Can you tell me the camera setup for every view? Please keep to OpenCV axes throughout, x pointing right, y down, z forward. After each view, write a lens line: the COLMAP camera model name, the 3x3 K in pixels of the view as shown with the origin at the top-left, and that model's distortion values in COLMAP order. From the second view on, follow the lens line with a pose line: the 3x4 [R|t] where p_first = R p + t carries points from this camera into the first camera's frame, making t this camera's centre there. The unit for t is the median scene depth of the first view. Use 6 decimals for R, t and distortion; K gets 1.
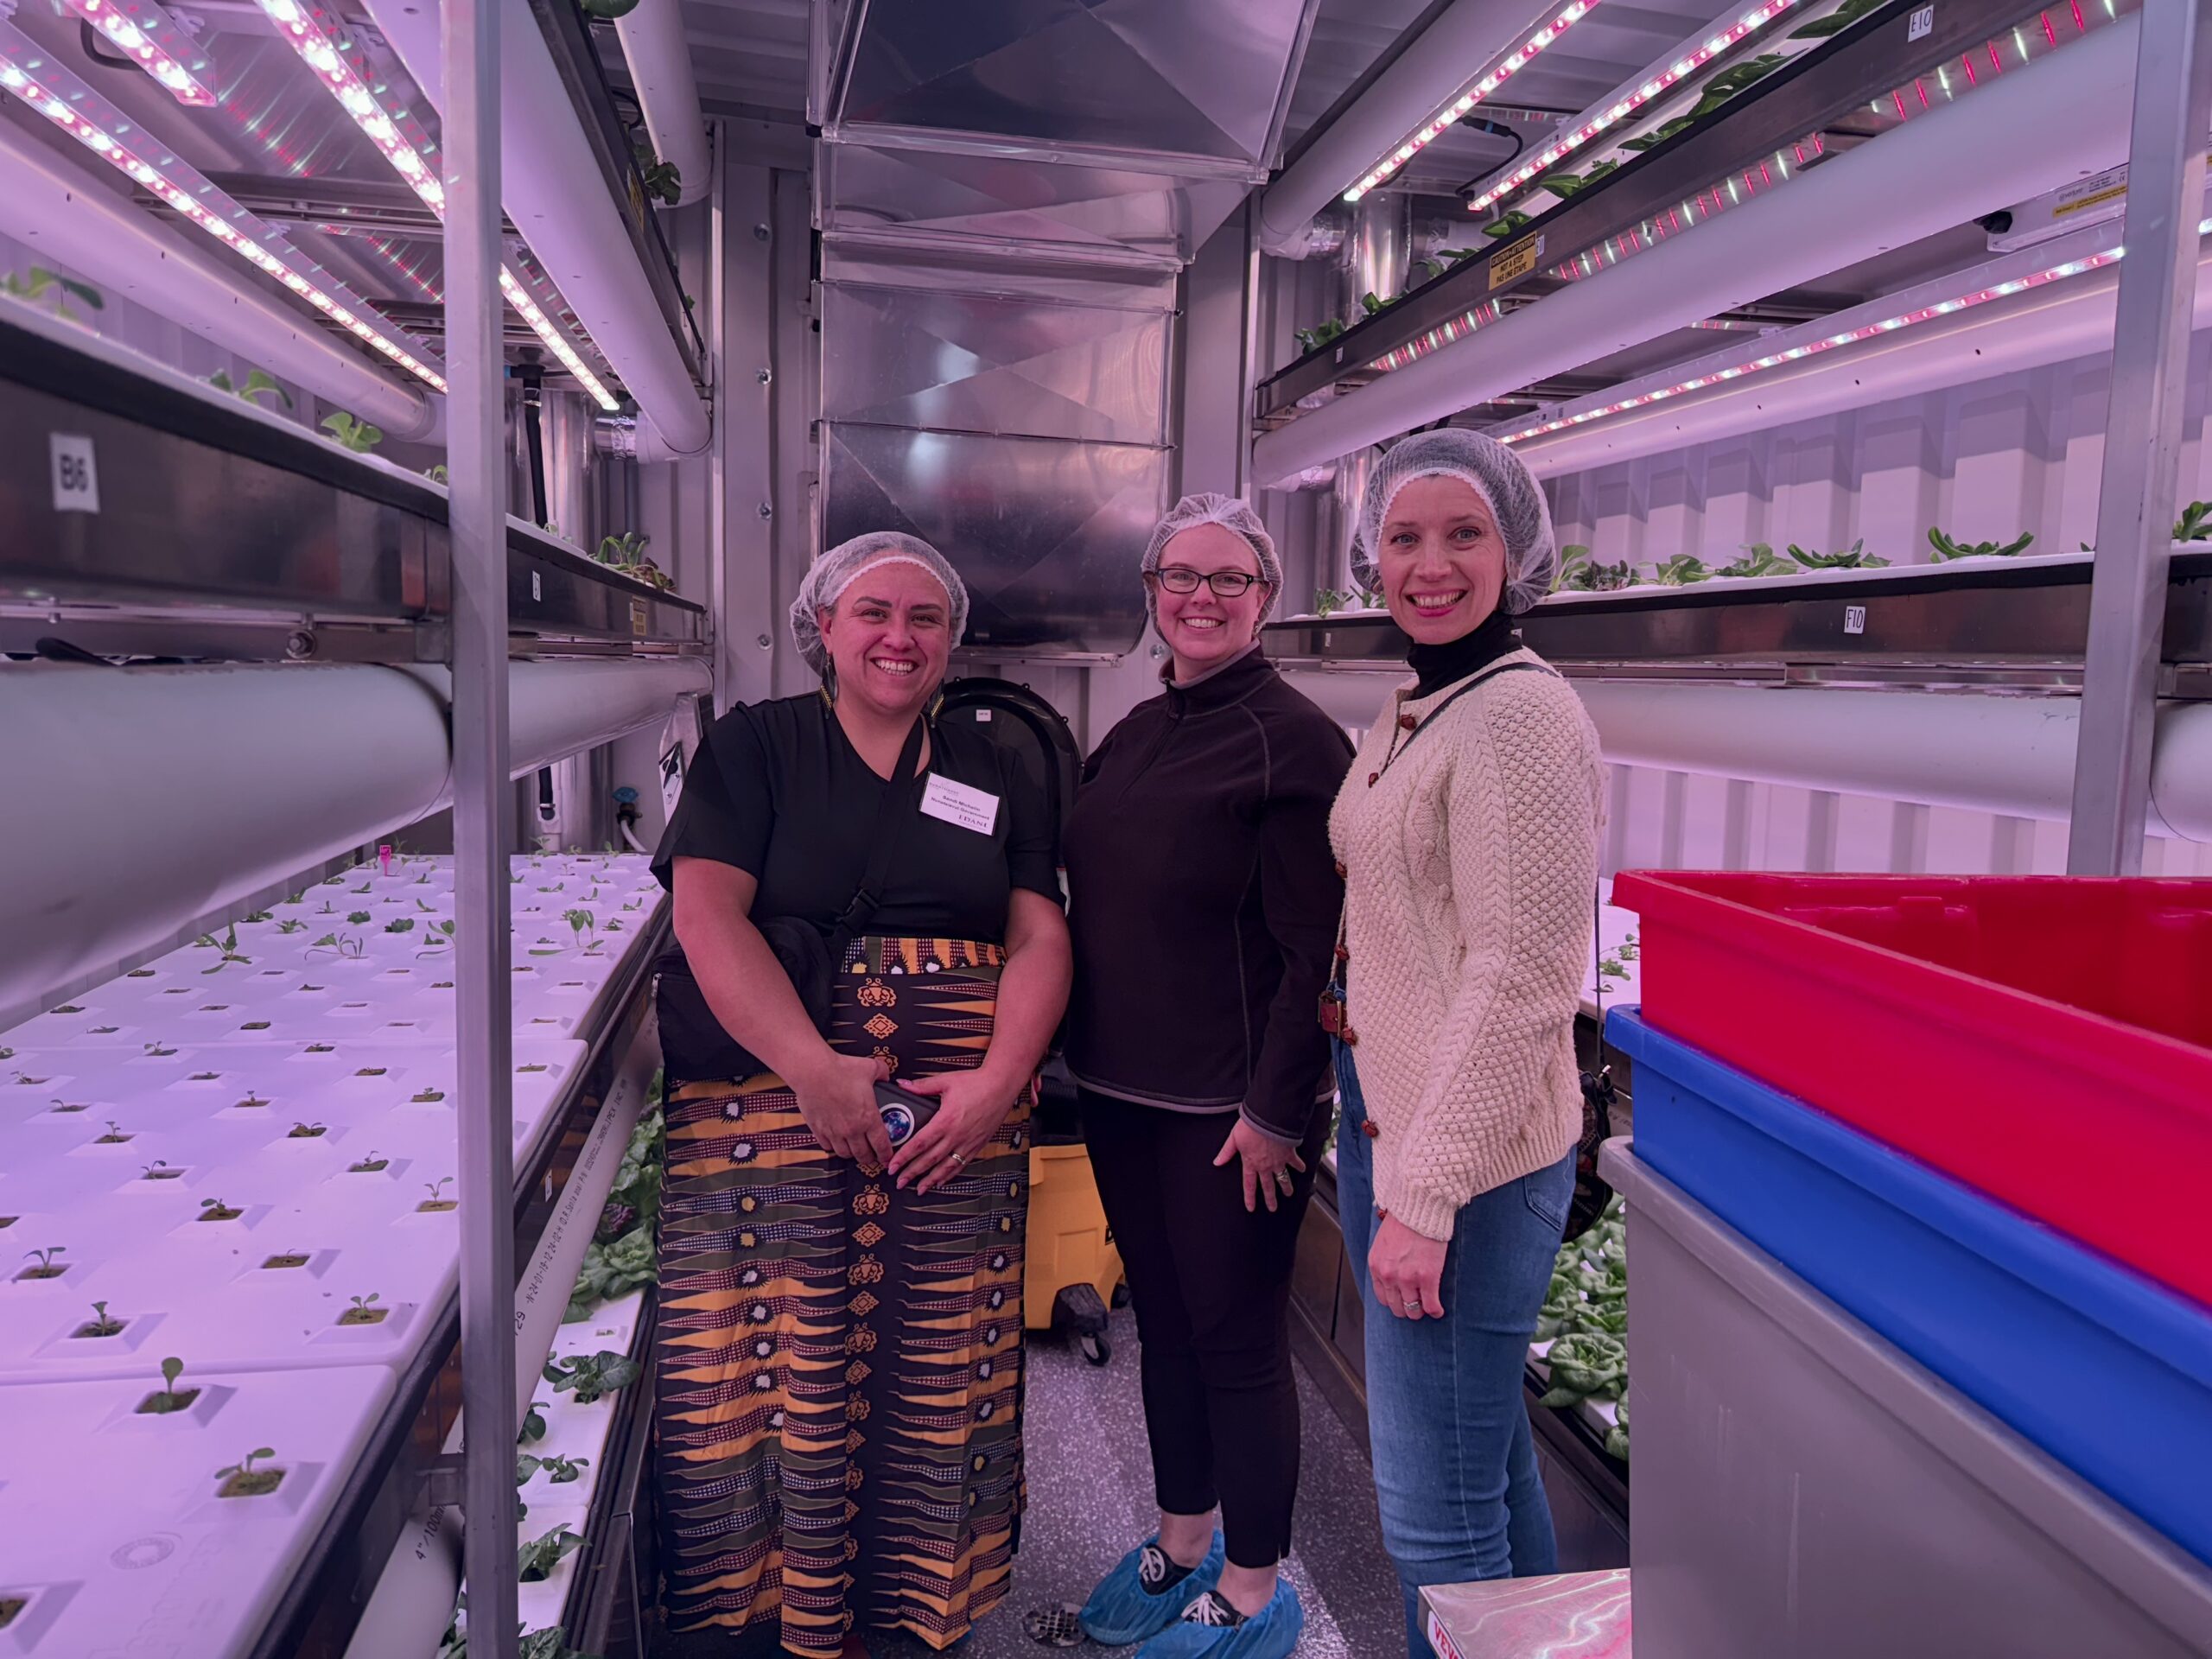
lens RADIAL K [[1565.9, 0, 1106.0], [0, 1565.9, 829.5], [0, 0, 1]] dist [0.039896, -0.005630]
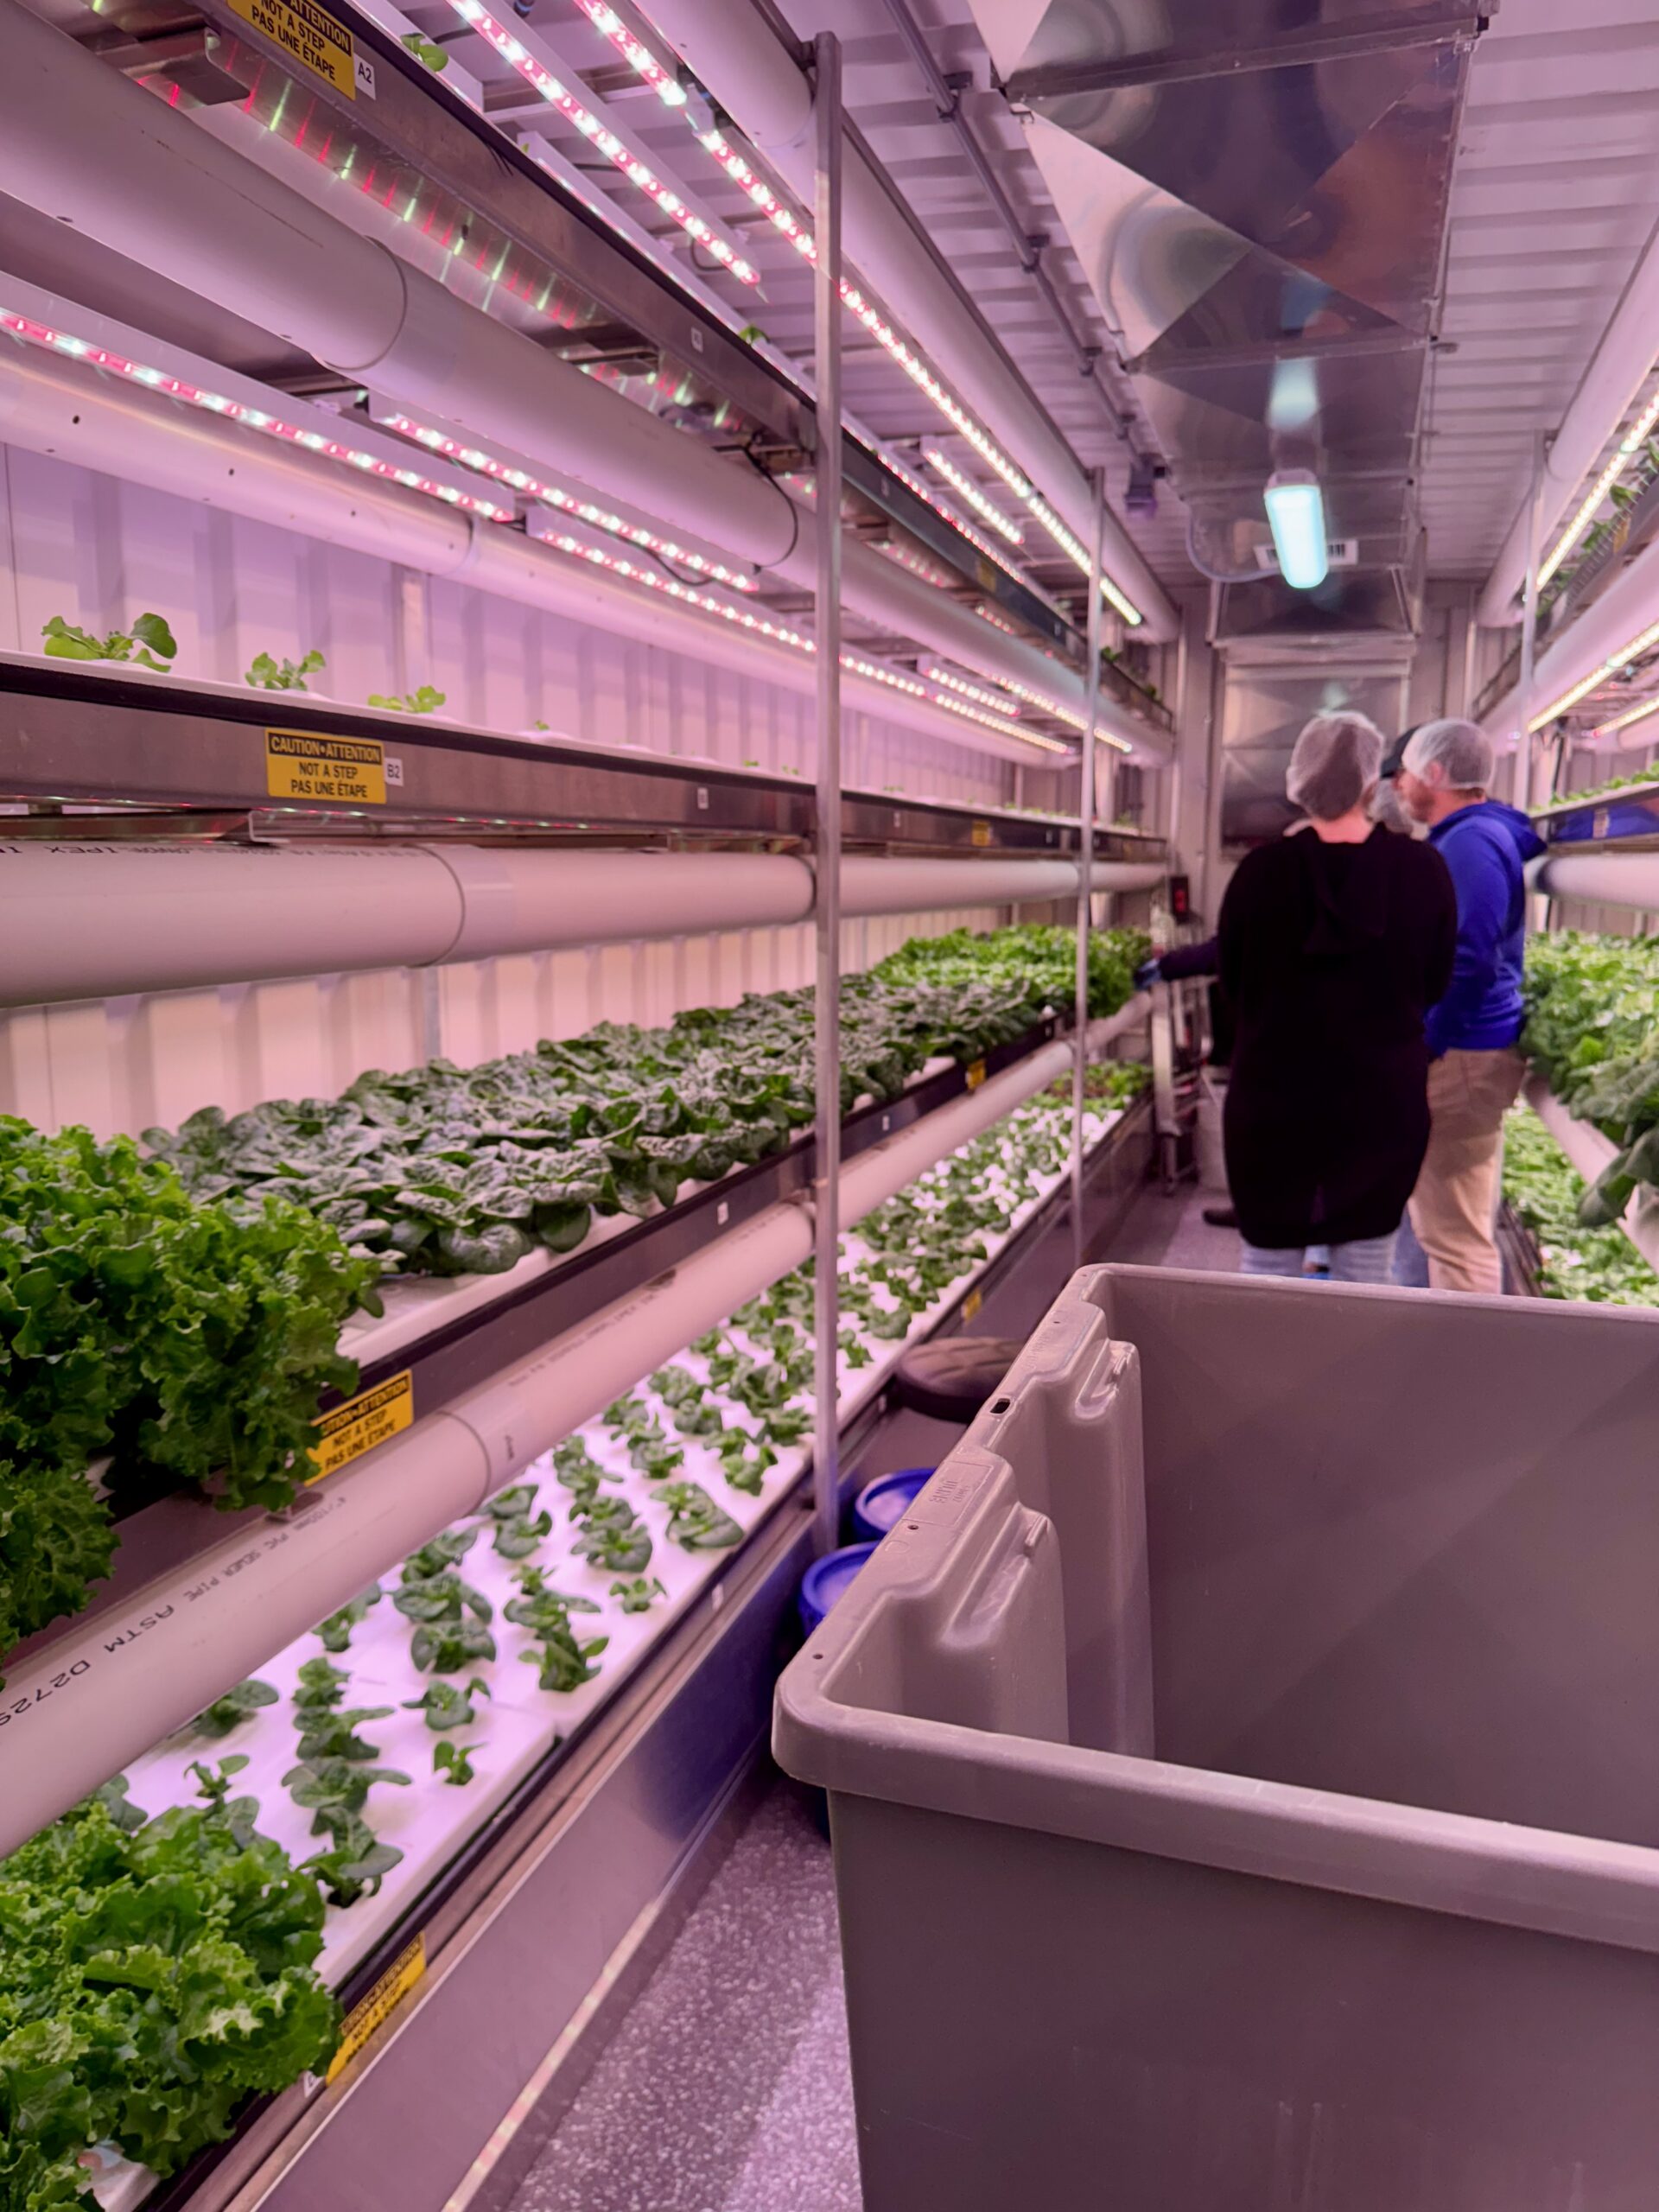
lens RADIAL K [[1521.2, 0, 829.5], [0, 1521.2, 1106.0], [0, 0, 1]] dist [0.070756, -0.106488]
pose [[0.880459, 0.046313, -0.471854, 0.388581], [-0.023826, 0.998282, 0.053523, 0.138684], [0.473522, -0.035883, 0.880051, -1.203810]]
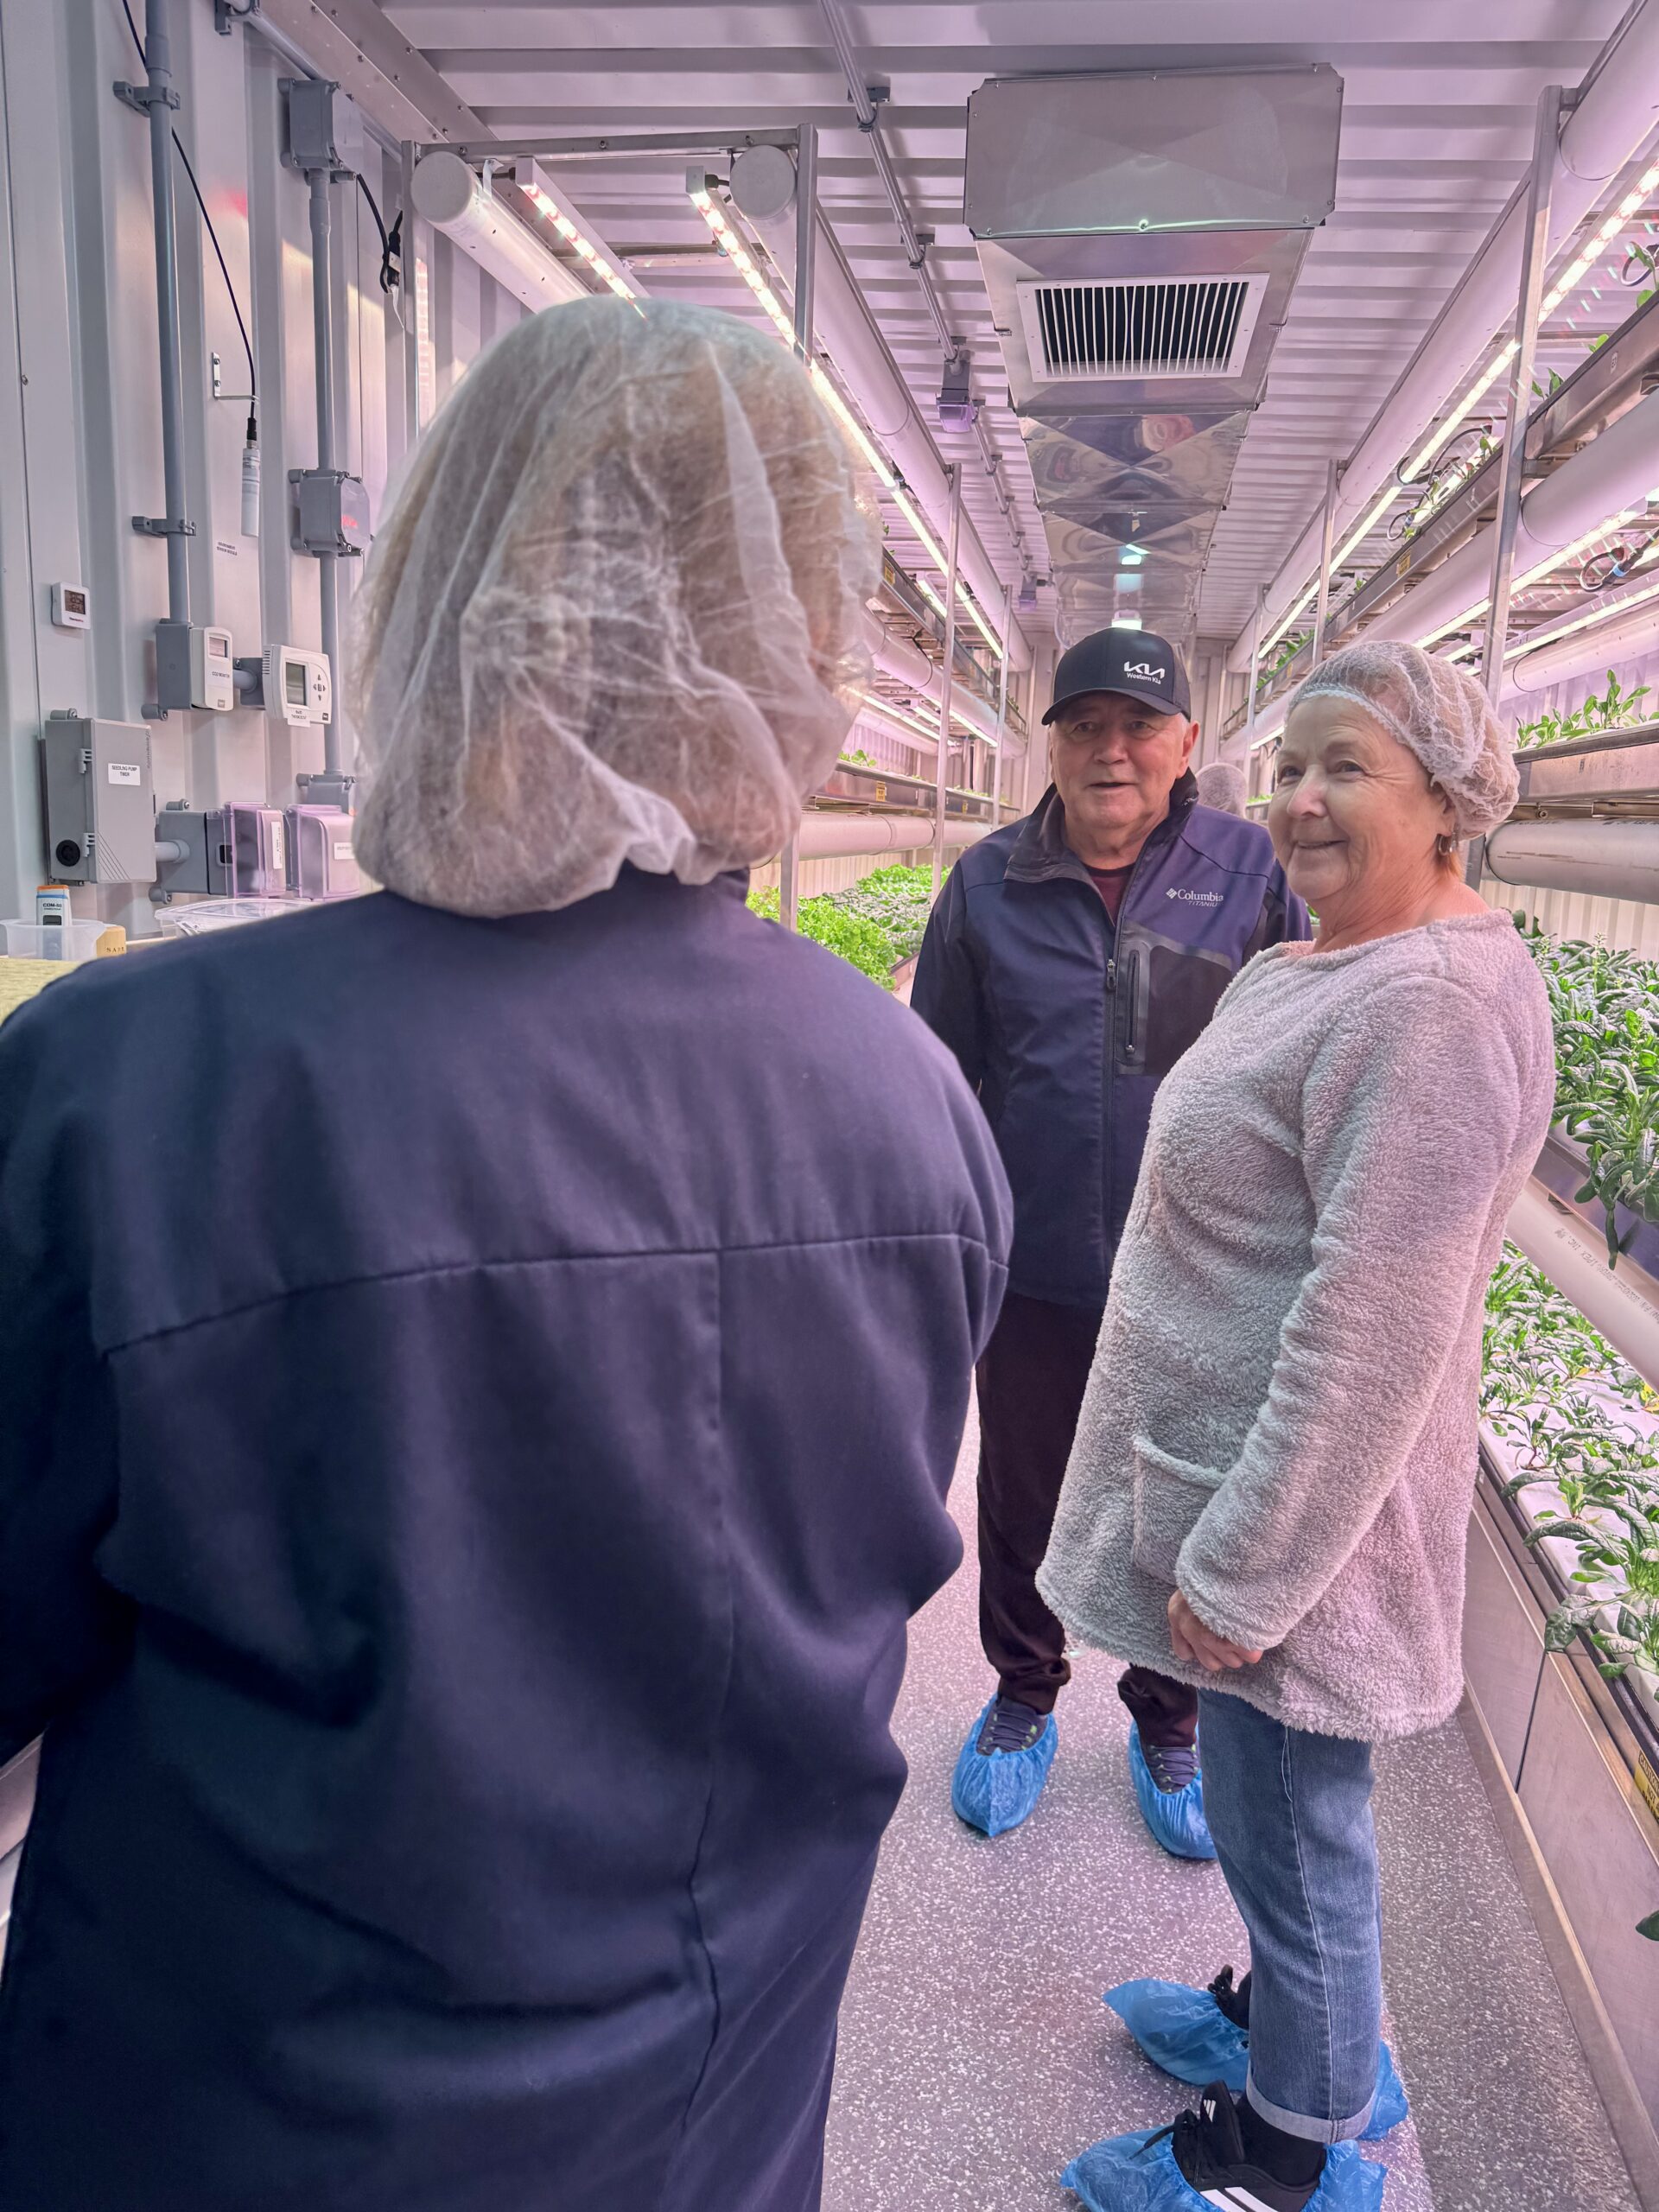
lens RADIAL K [[1565.9, 0, 846.2], [0, 1565.9, 1102.2], [0, 0, 1]] dist [0.039896, -0.005630]
pose [[0.943660, 0.071202, -0.323166, 0.528443], [-0.050576, 0.996137, 0.071791, 0.264802], [0.327029, -0.051402, 0.943615, -2.375042]]
